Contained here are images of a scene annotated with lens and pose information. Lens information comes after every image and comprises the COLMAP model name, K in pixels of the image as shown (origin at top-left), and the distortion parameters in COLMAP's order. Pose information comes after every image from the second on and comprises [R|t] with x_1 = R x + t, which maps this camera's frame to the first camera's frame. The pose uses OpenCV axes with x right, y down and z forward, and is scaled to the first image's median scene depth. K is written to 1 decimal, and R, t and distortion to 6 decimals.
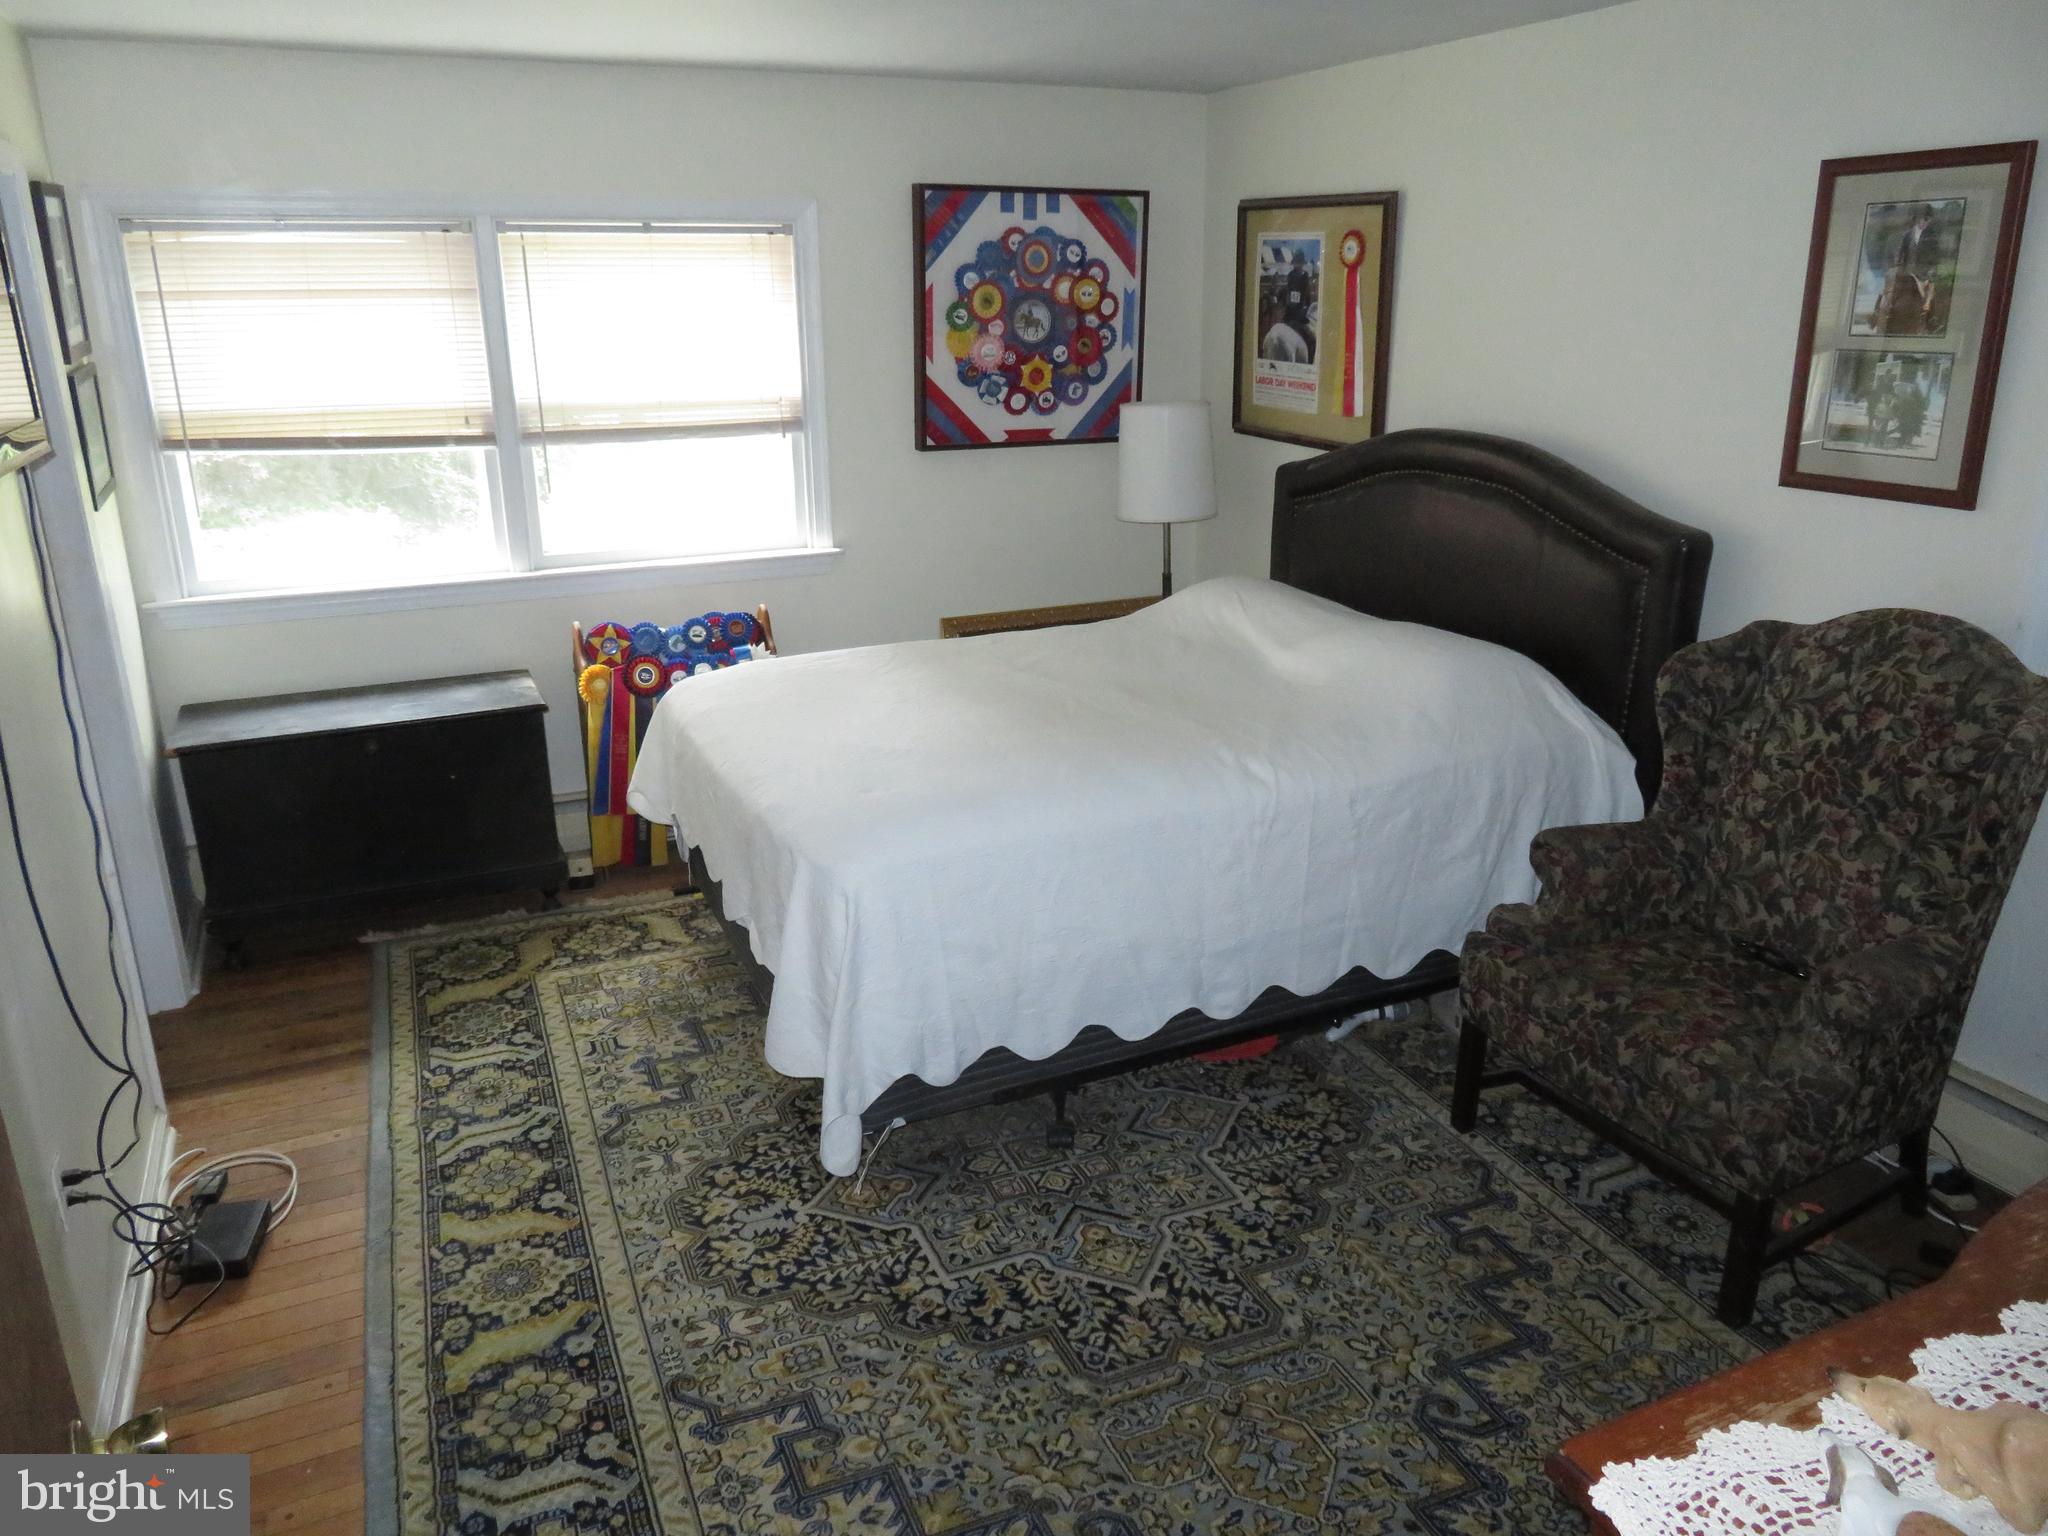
lens RADIAL K [[1465.7, 0, 1016.2], [0, 1465.7, 762.7], [0, 0, 1]] dist [-0.011276, 0.015405]
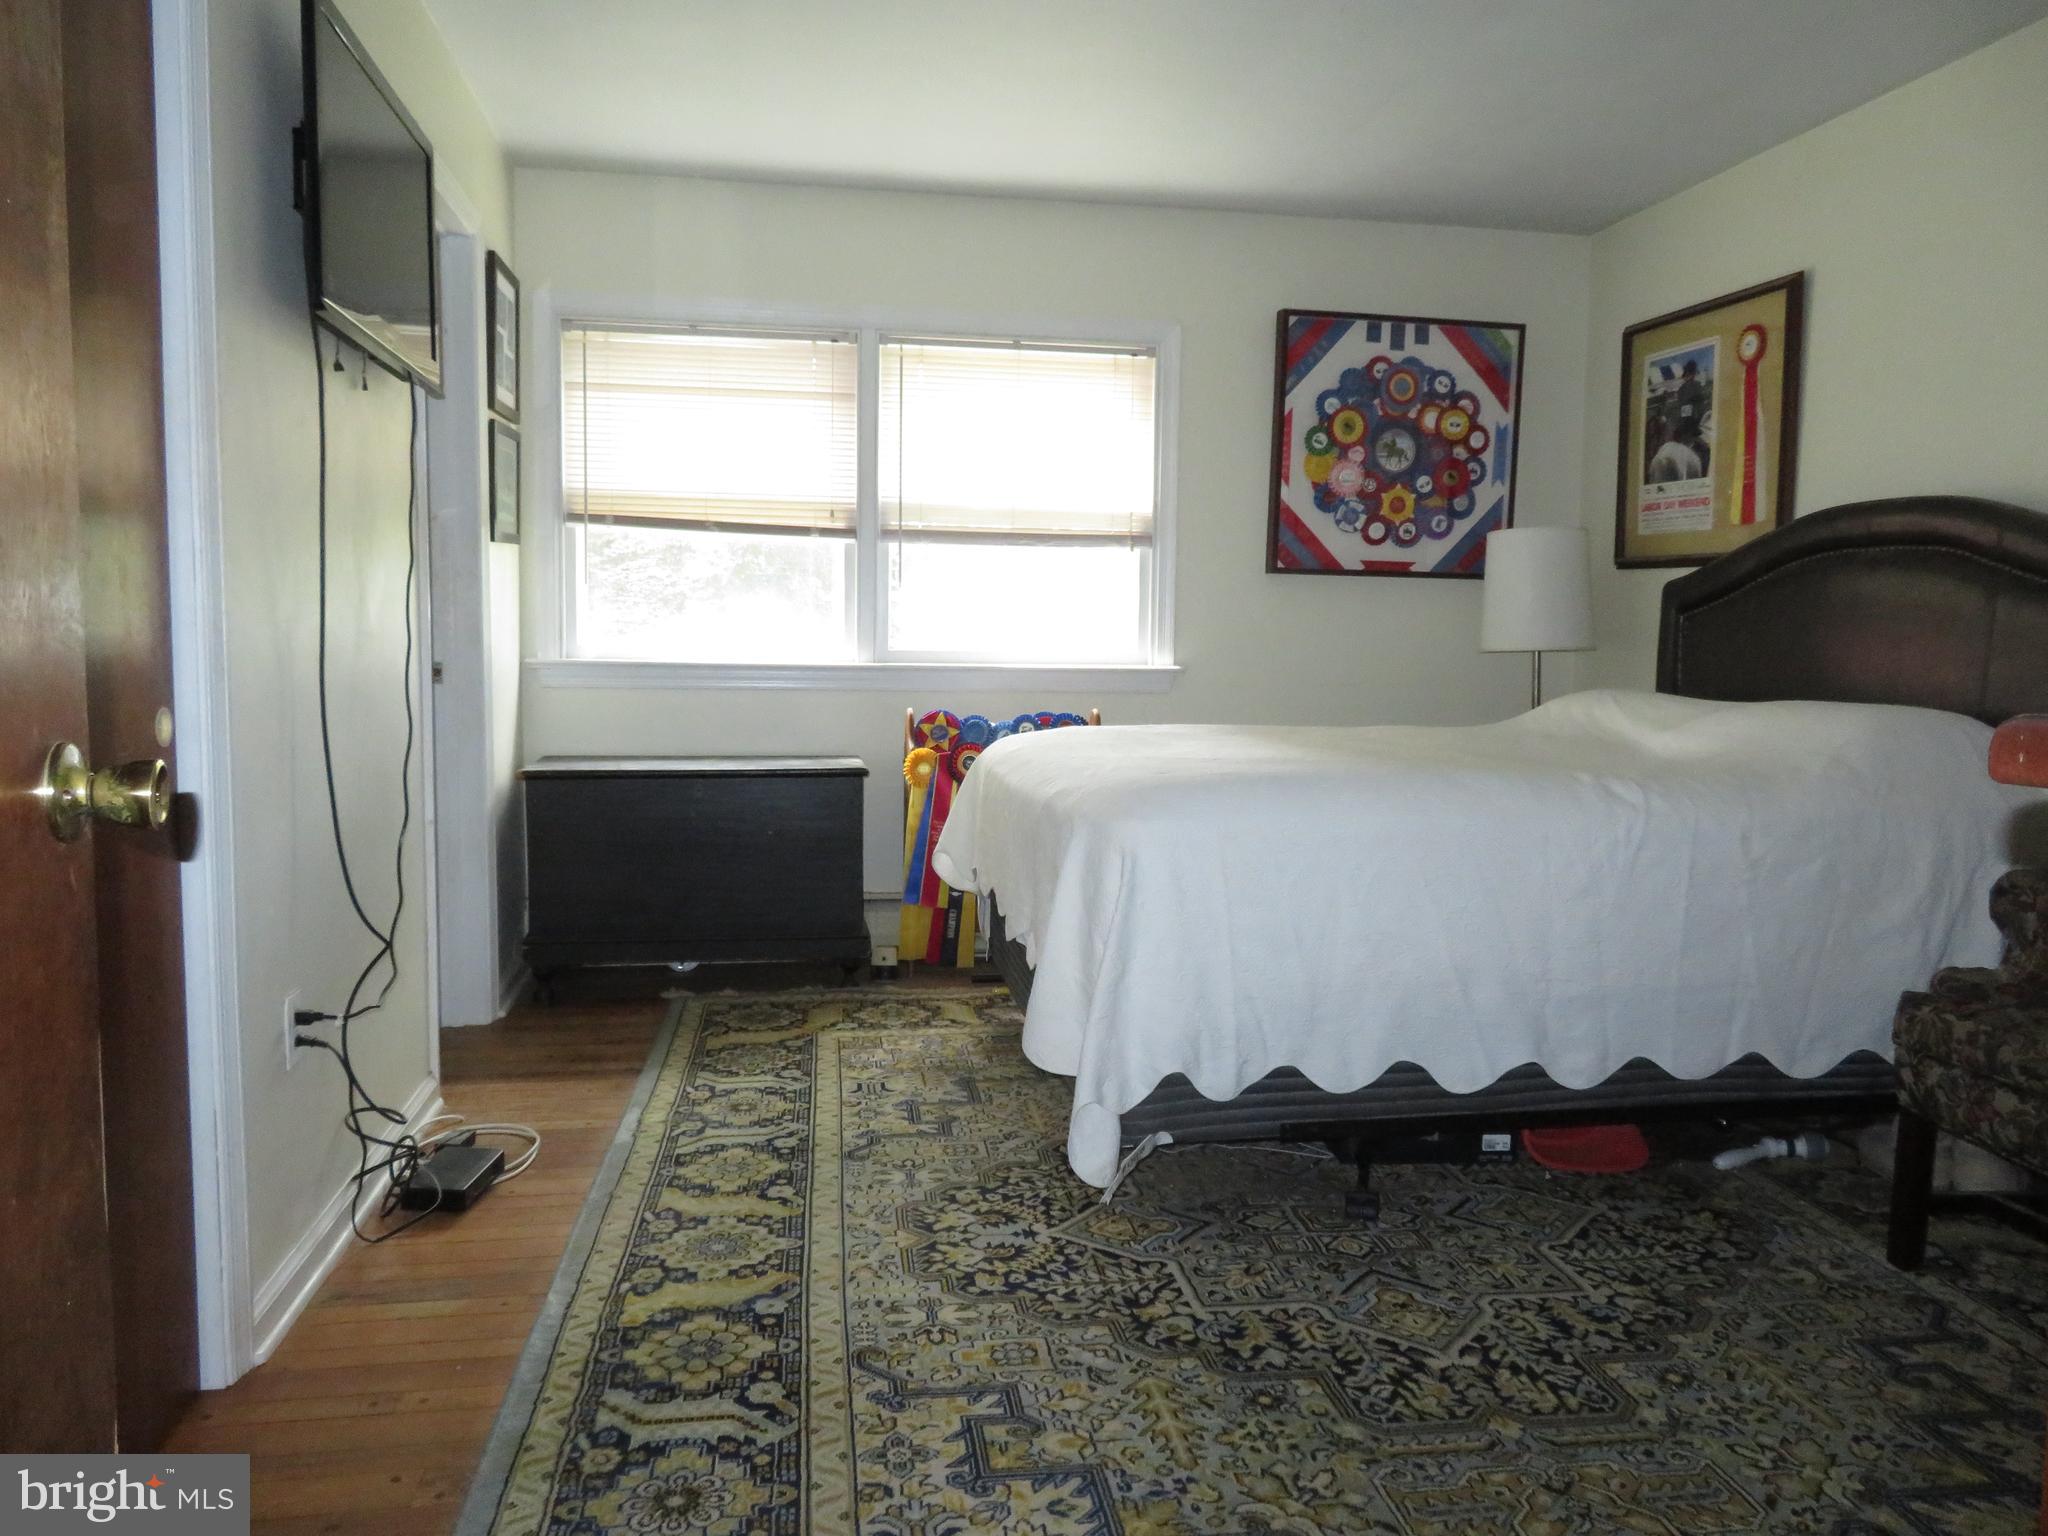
lens RADIAL K [[1465.7, 0, 1019.3], [0, 1465.7, 755.4], [0, 0, 1]] dist [-0.011276, 0.015405]
pose [[0.965983, 0.045269, -0.254614, 0.042031], [-0.101343, 0.972076, -0.211656, 0.201019], [0.237923, 0.230260, 0.943596, 0.111384]]
